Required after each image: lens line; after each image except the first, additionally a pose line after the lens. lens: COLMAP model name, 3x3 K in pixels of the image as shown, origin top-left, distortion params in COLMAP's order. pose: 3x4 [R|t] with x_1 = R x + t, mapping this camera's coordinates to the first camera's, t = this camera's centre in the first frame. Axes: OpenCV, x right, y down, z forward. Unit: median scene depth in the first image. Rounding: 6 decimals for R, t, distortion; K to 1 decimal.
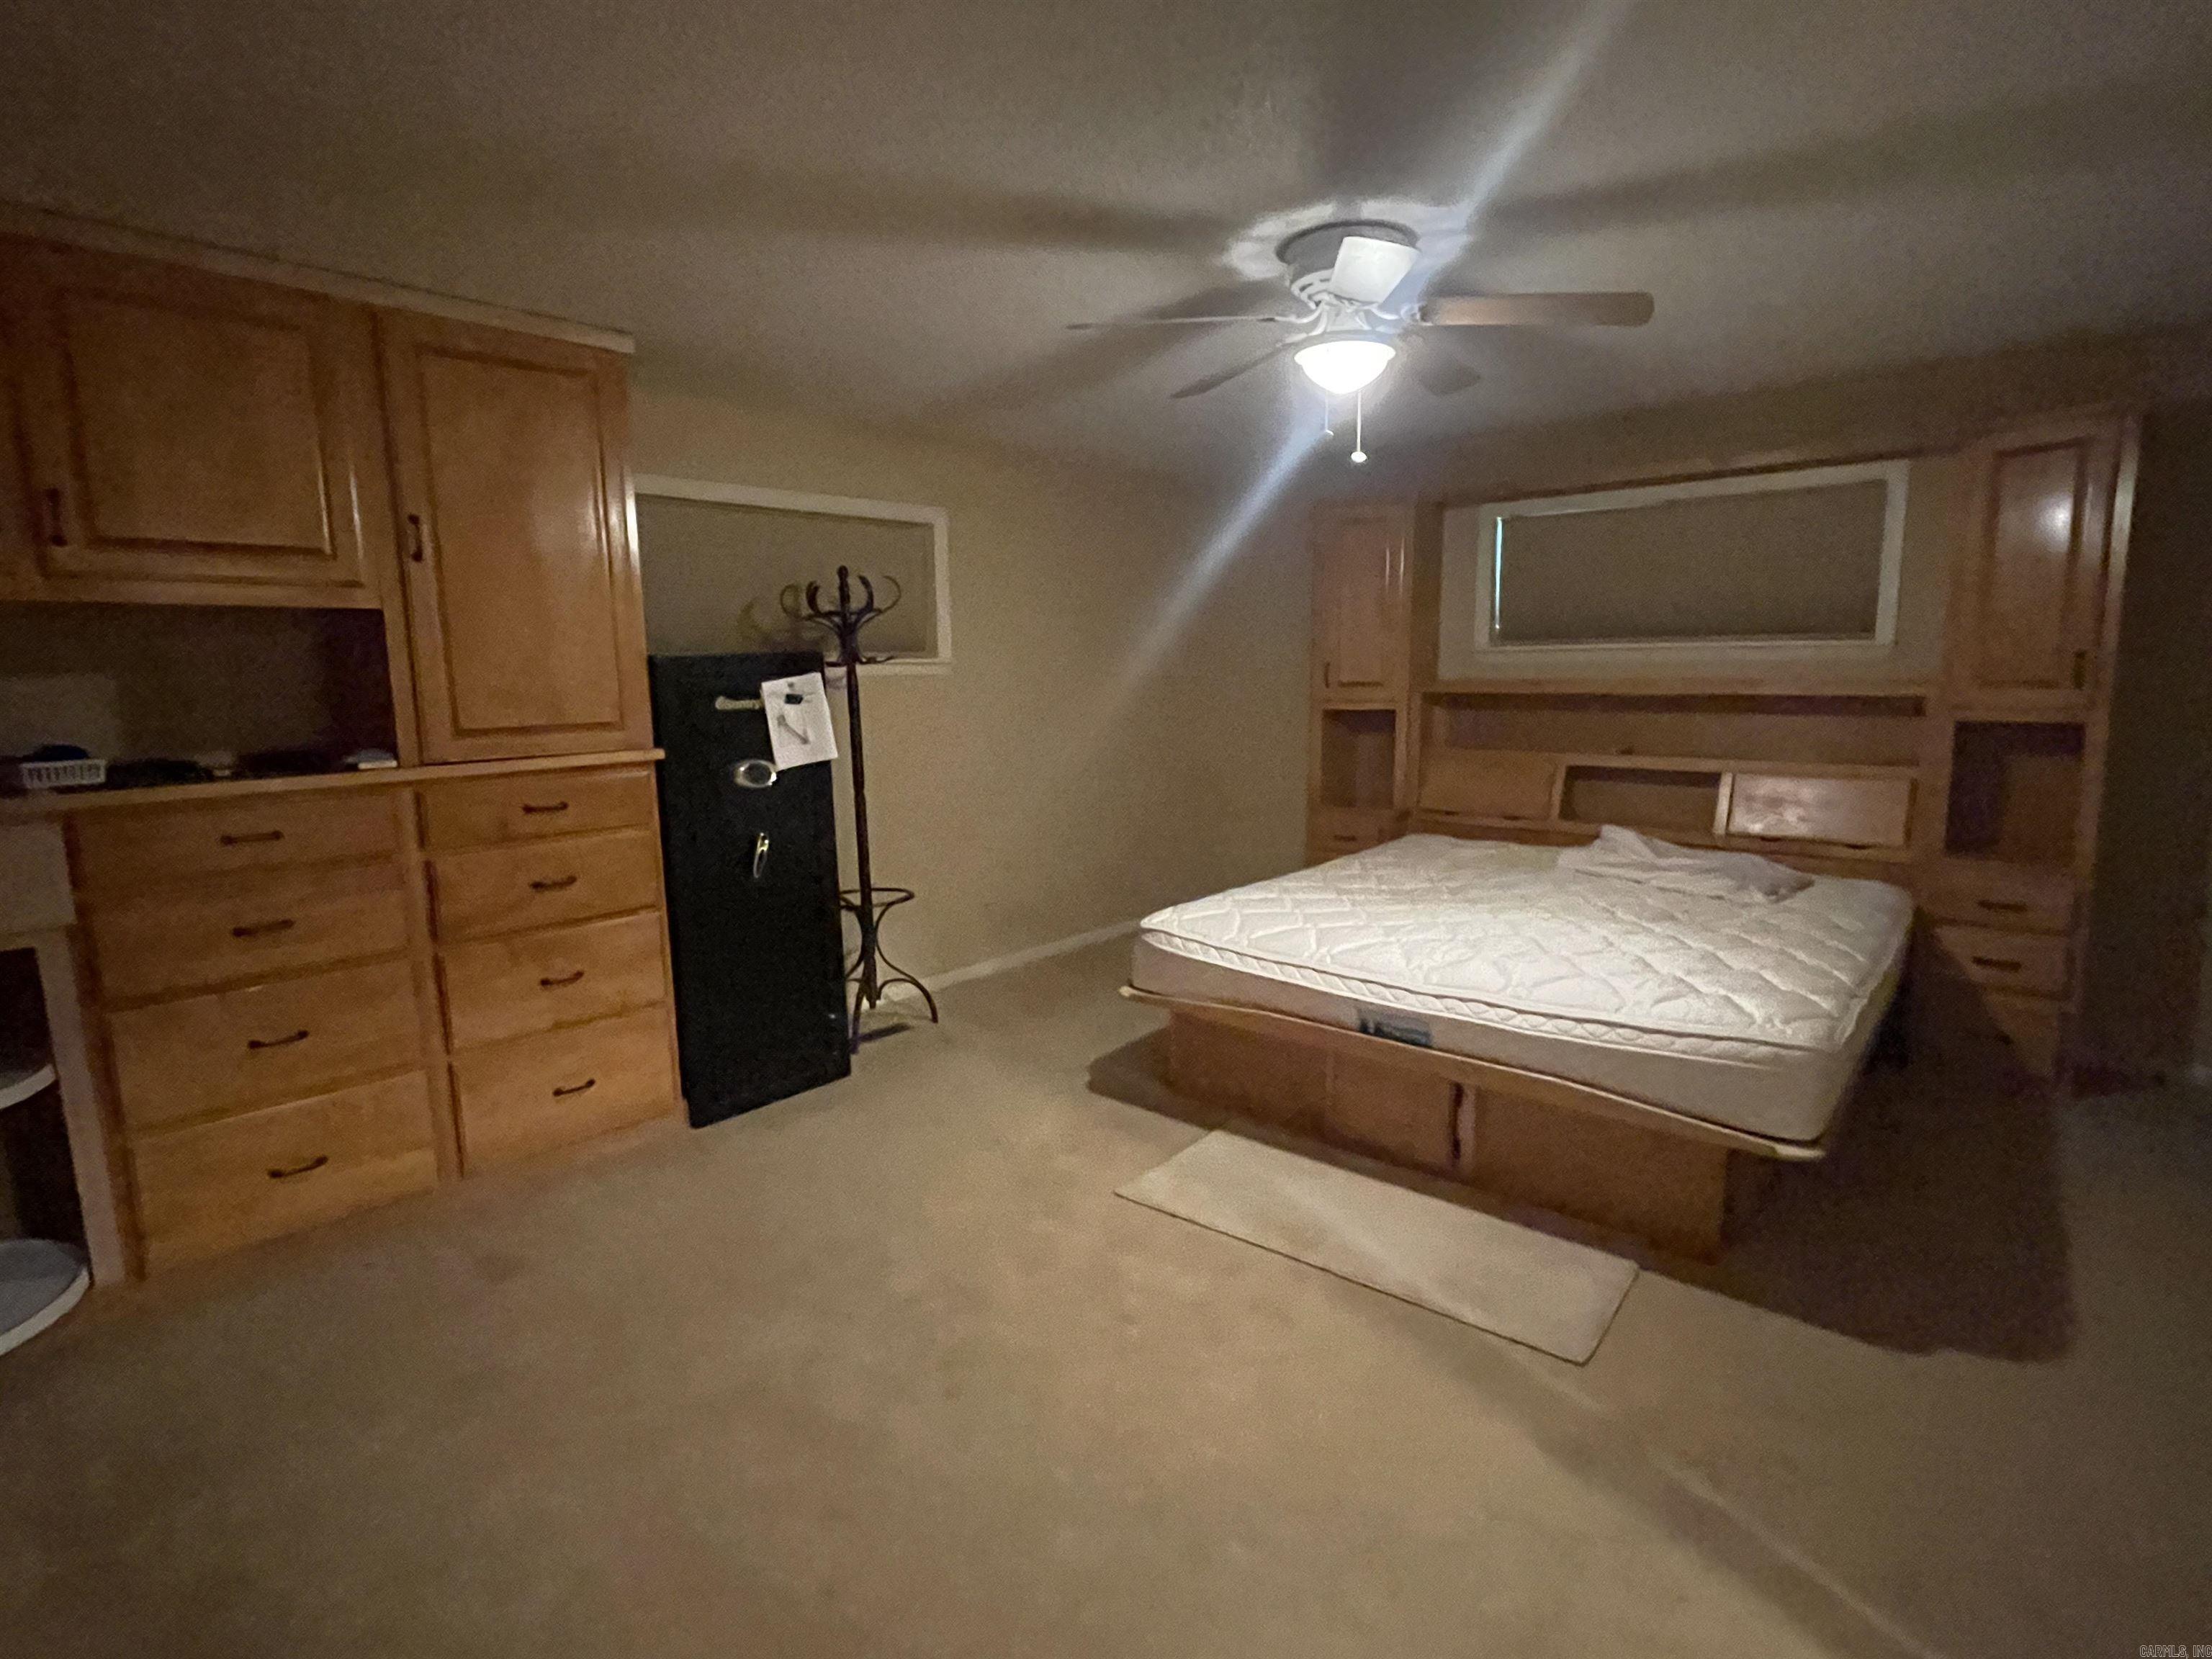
lens RADIAL K [[1109.9, 0, 1120.3], [0, 1109.9, 829.0], [0, 0, 1]] dist [-0.011553, 0.005631]
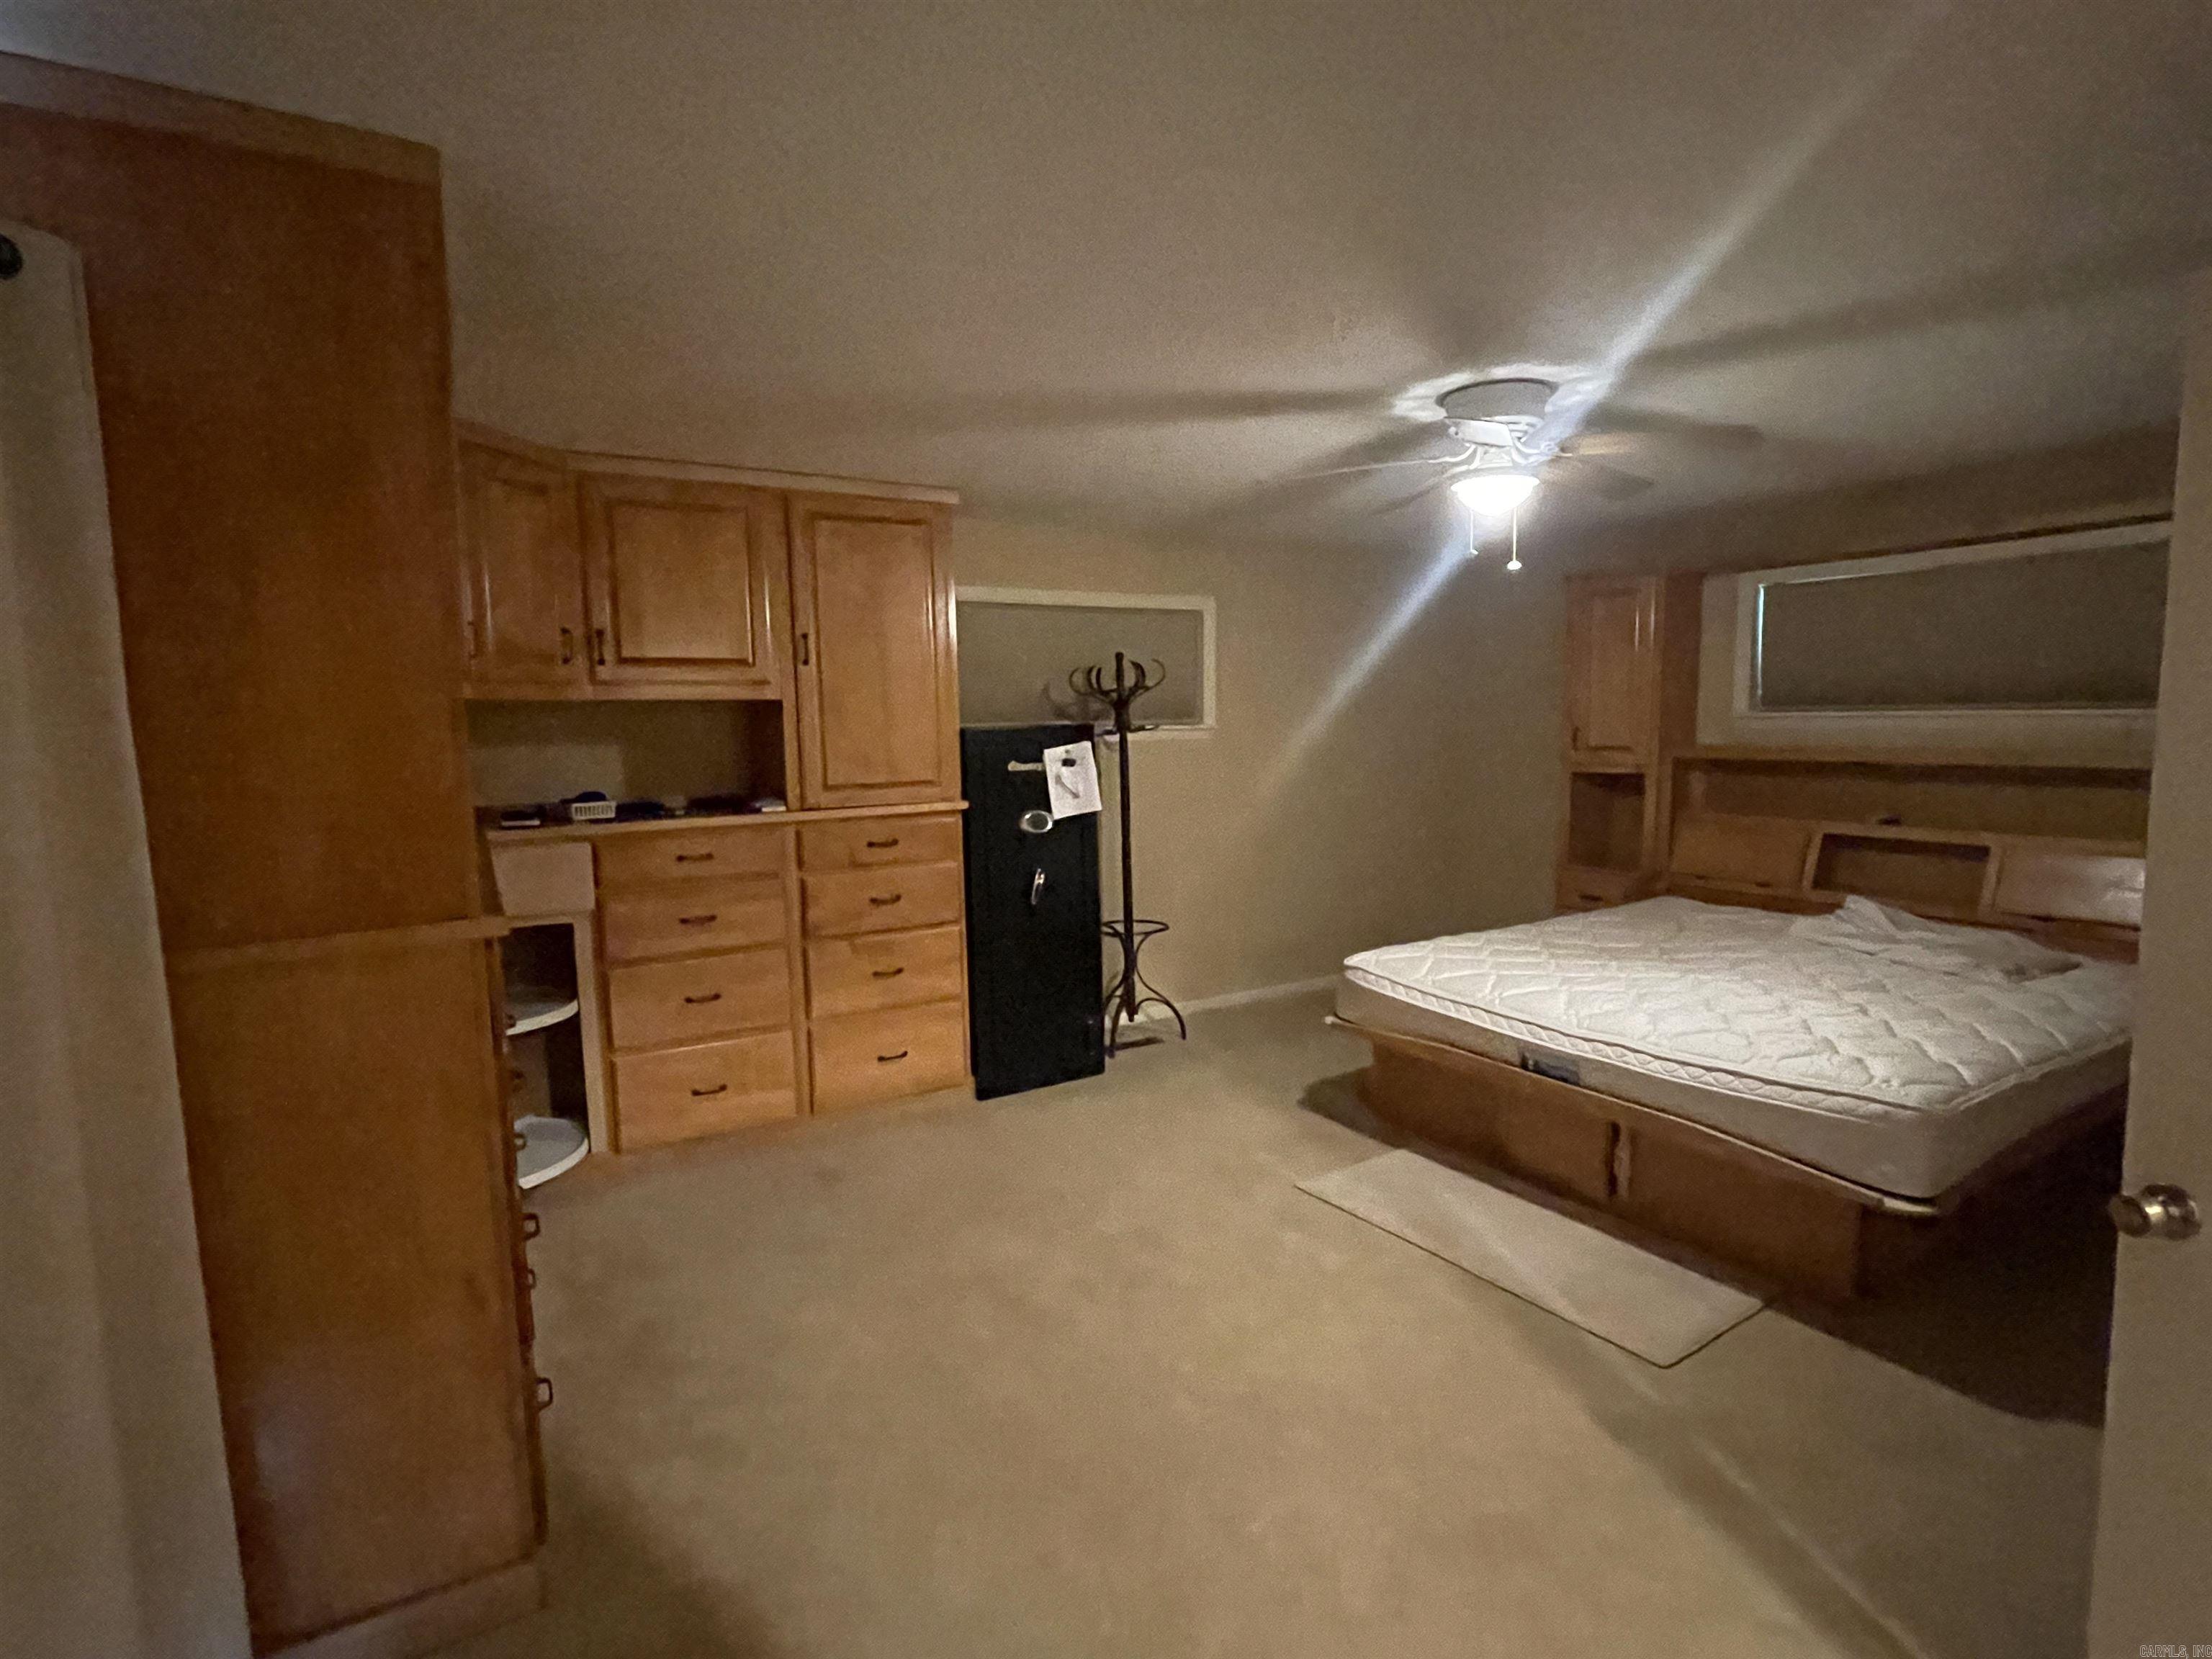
lens RADIAL K [[1109.9, 0, 1114.8], [0, 1109.9, 832.5], [0, 0, 1]] dist [-0.011553, 0.005631]
pose [[0.953626, 0.029828, -0.299514, 0.141445], [-0.041758, 0.998566, -0.033509, 0.000619], [0.298085, 0.044462, 0.953503, -0.182561]]
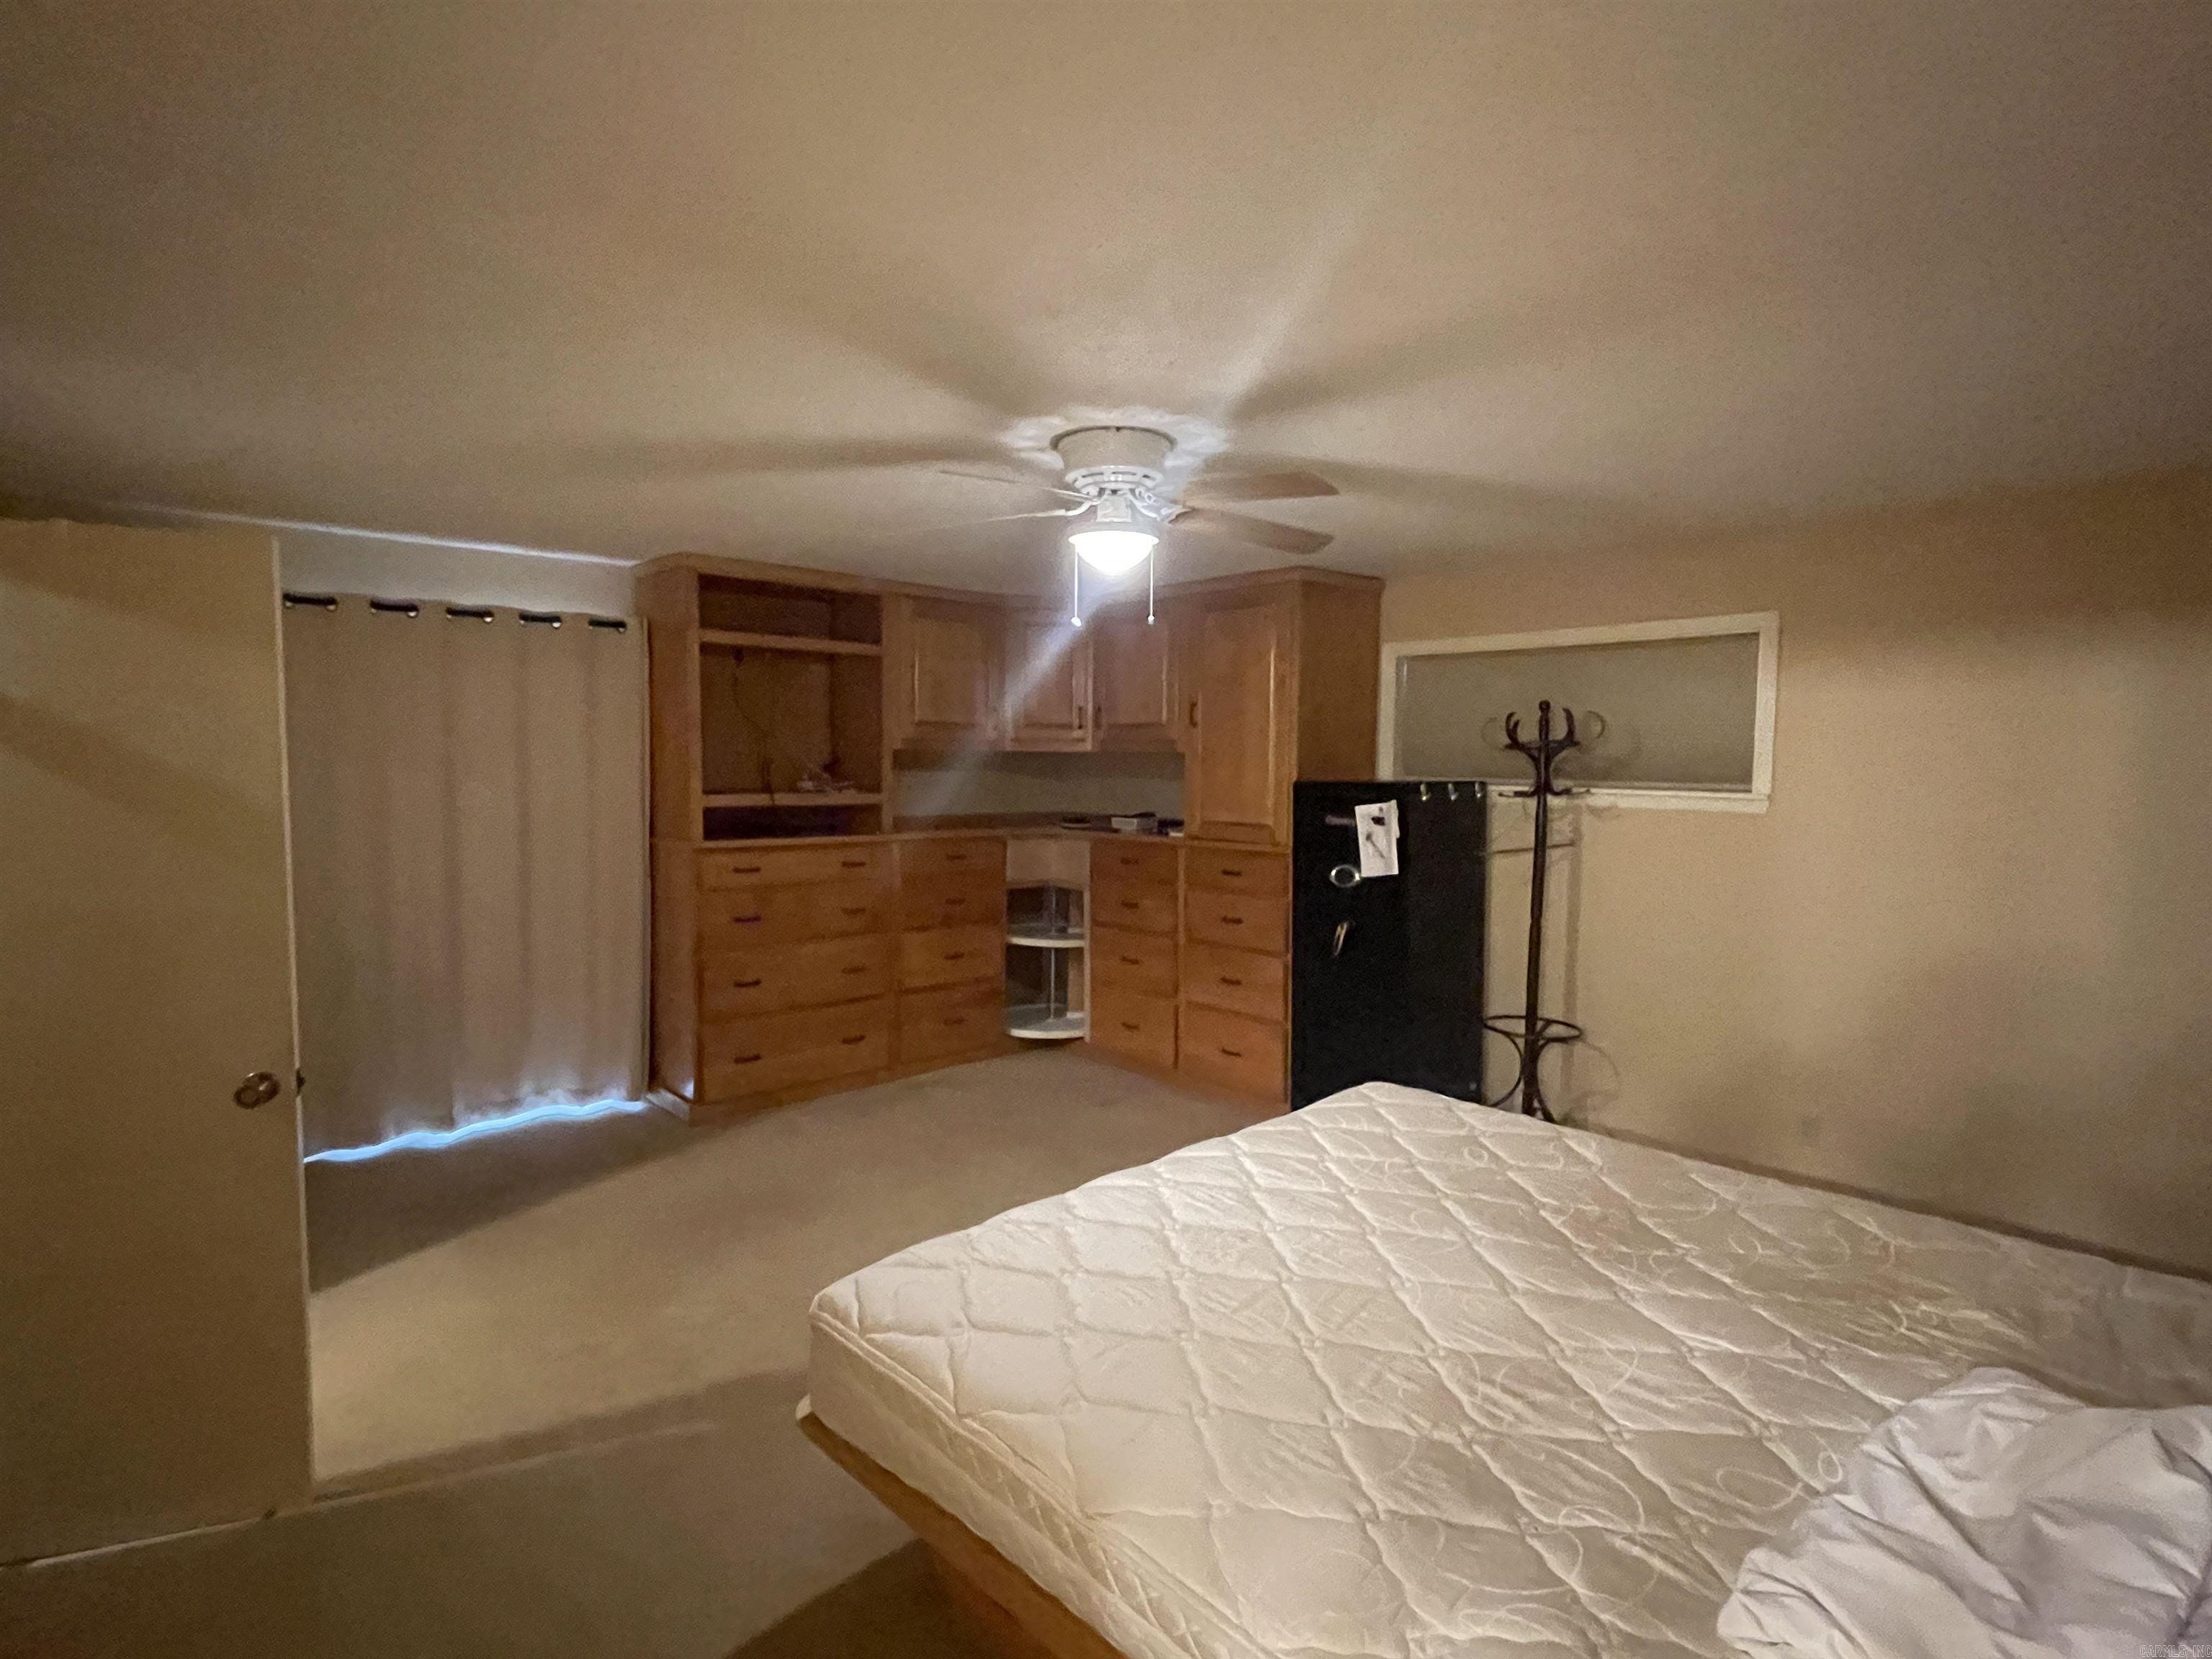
lens RADIAL K [[1109.9, 0, 1091.0], [0, 1109.9, 812.7], [0, 0, 1]] dist [-0.011553, 0.005631]
pose [[-0.109368, 0.067423, -0.991712, 1.020228], [-0.152976, 0.984669, 0.083815, -0.195597], [0.982159, 0.160875, -0.097377, 0.882372]]
